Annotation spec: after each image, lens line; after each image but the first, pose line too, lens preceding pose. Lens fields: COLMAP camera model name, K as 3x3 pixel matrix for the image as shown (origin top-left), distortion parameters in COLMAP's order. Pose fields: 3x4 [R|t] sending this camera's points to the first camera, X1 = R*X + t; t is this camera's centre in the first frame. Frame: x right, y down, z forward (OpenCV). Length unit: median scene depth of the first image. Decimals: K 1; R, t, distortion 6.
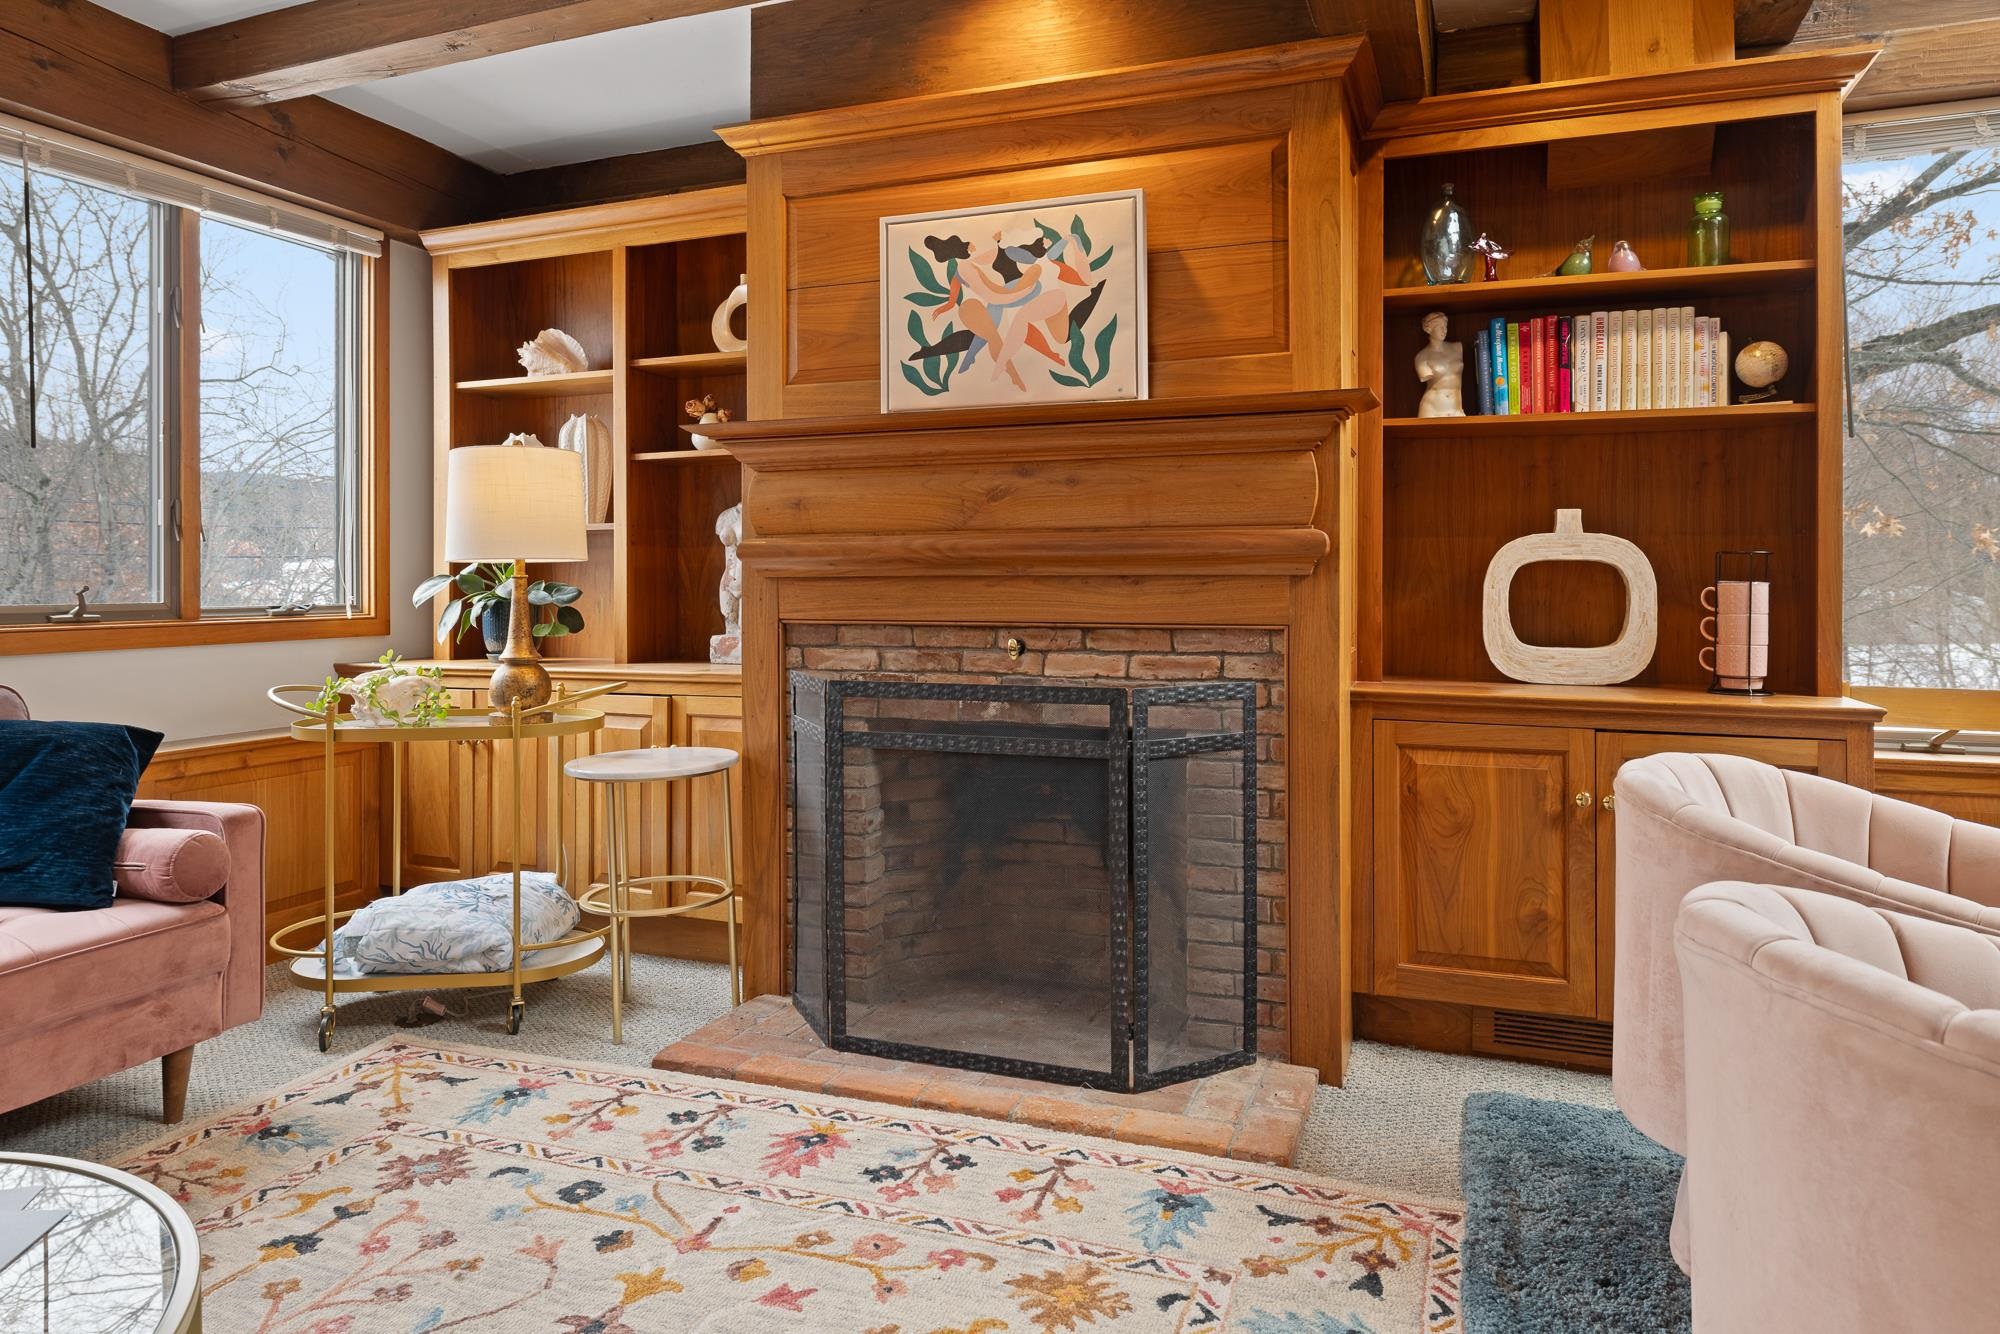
lens RADIAL K [[1289.9, 0, 1000.3], [0, 1289.9, 581.2], [0, 0, 1]] dist [-0.002255, -0.000249]
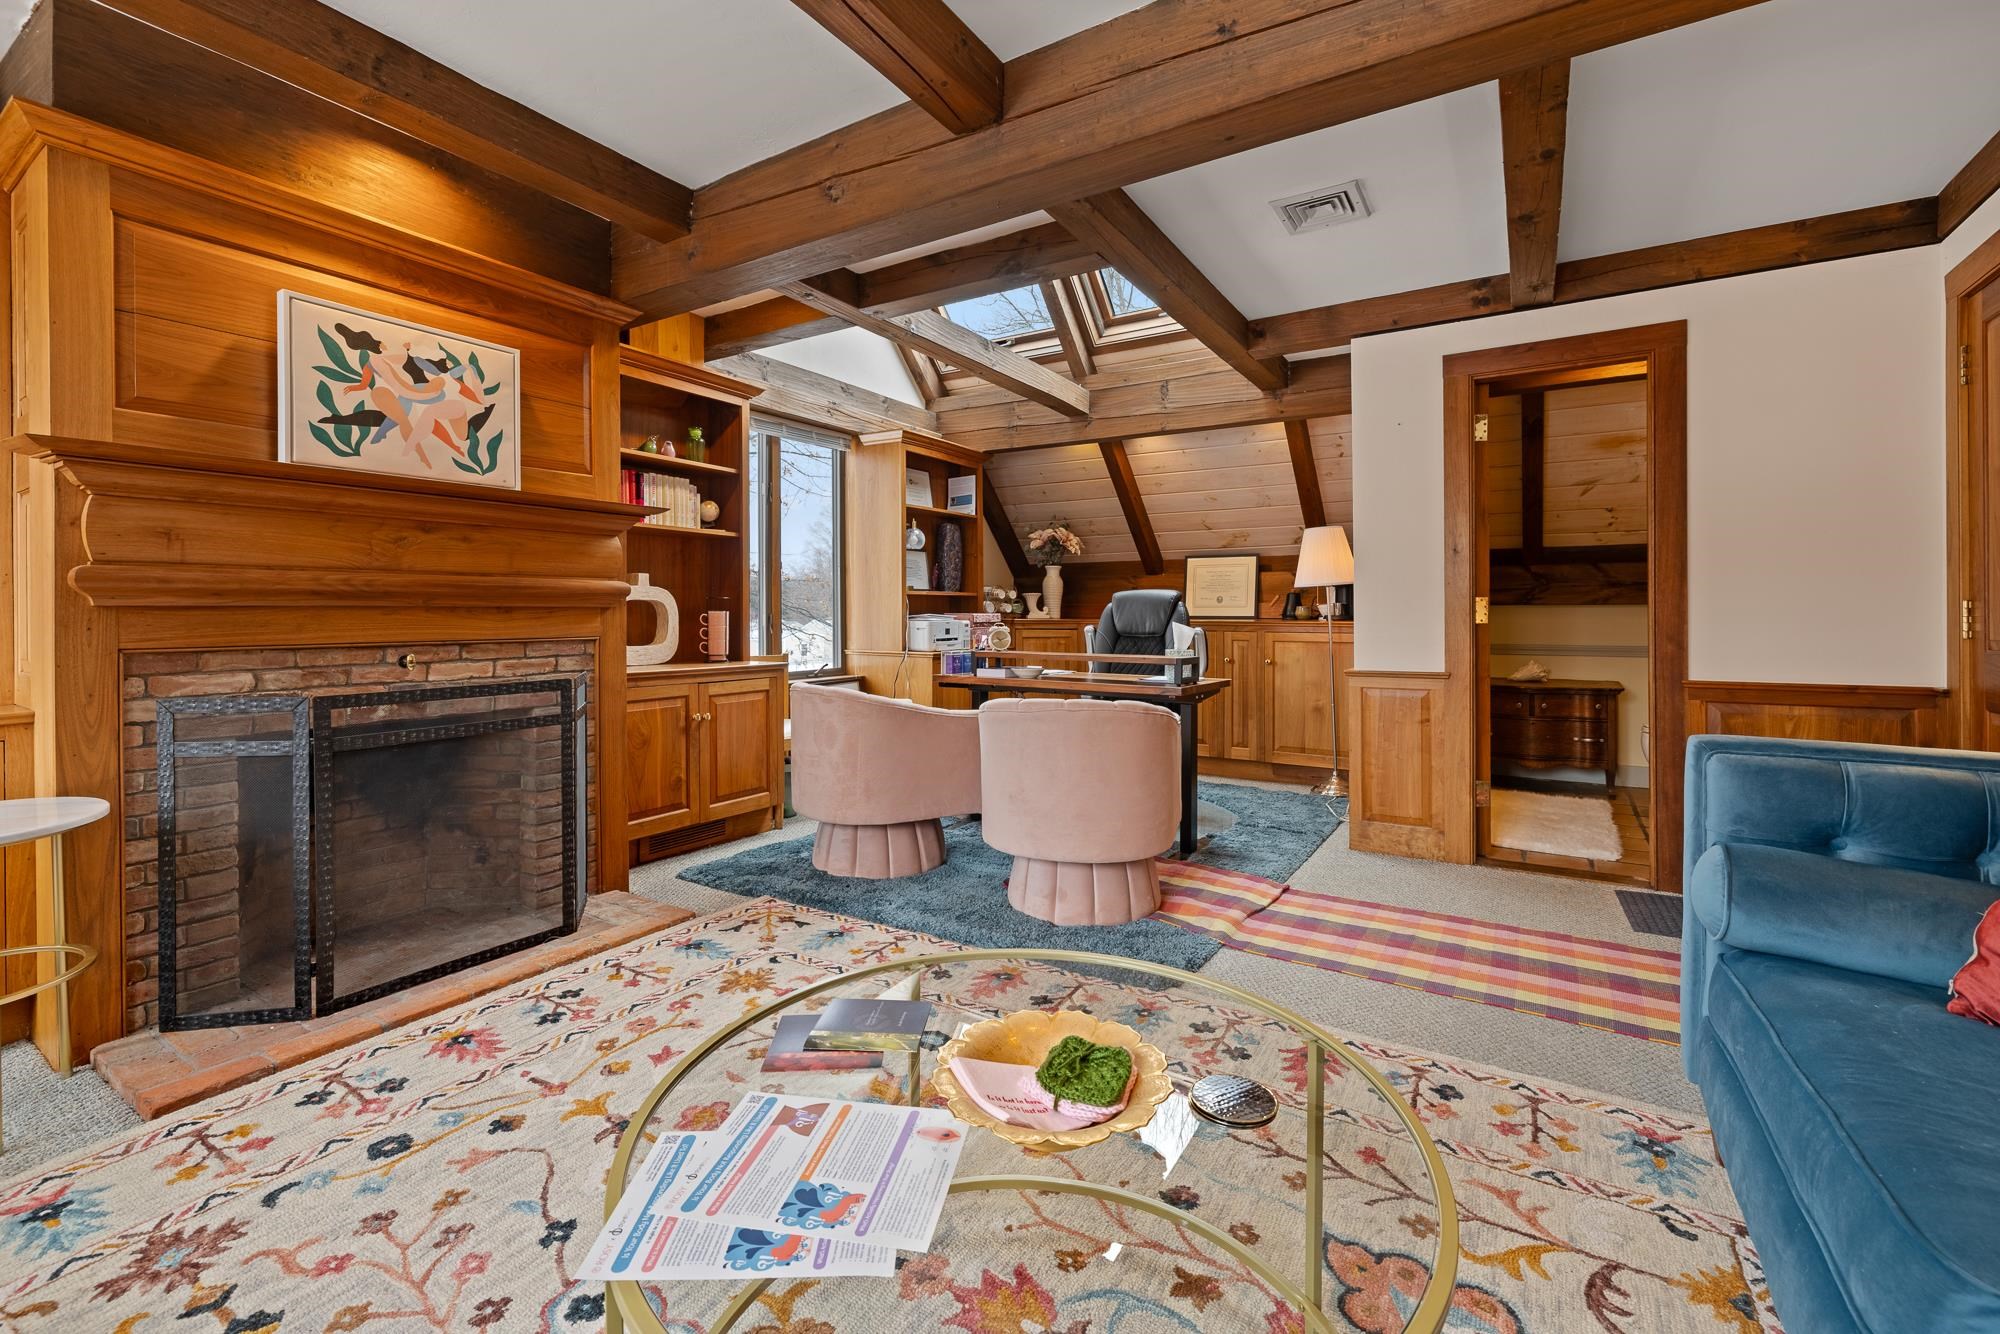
lens RADIAL K [[850.8, 0, 998.6], [0, 850.8, 610.6], [0, 0, 1]] dist [-0.000135, -0.000154]
pose [[0.191084, 0.001401, 0.981573, -0.733619], [-0.001615, 0.999998, -0.001113, -0.000066], [-0.981572, -0.001372, 0.191086, 0.251328]]
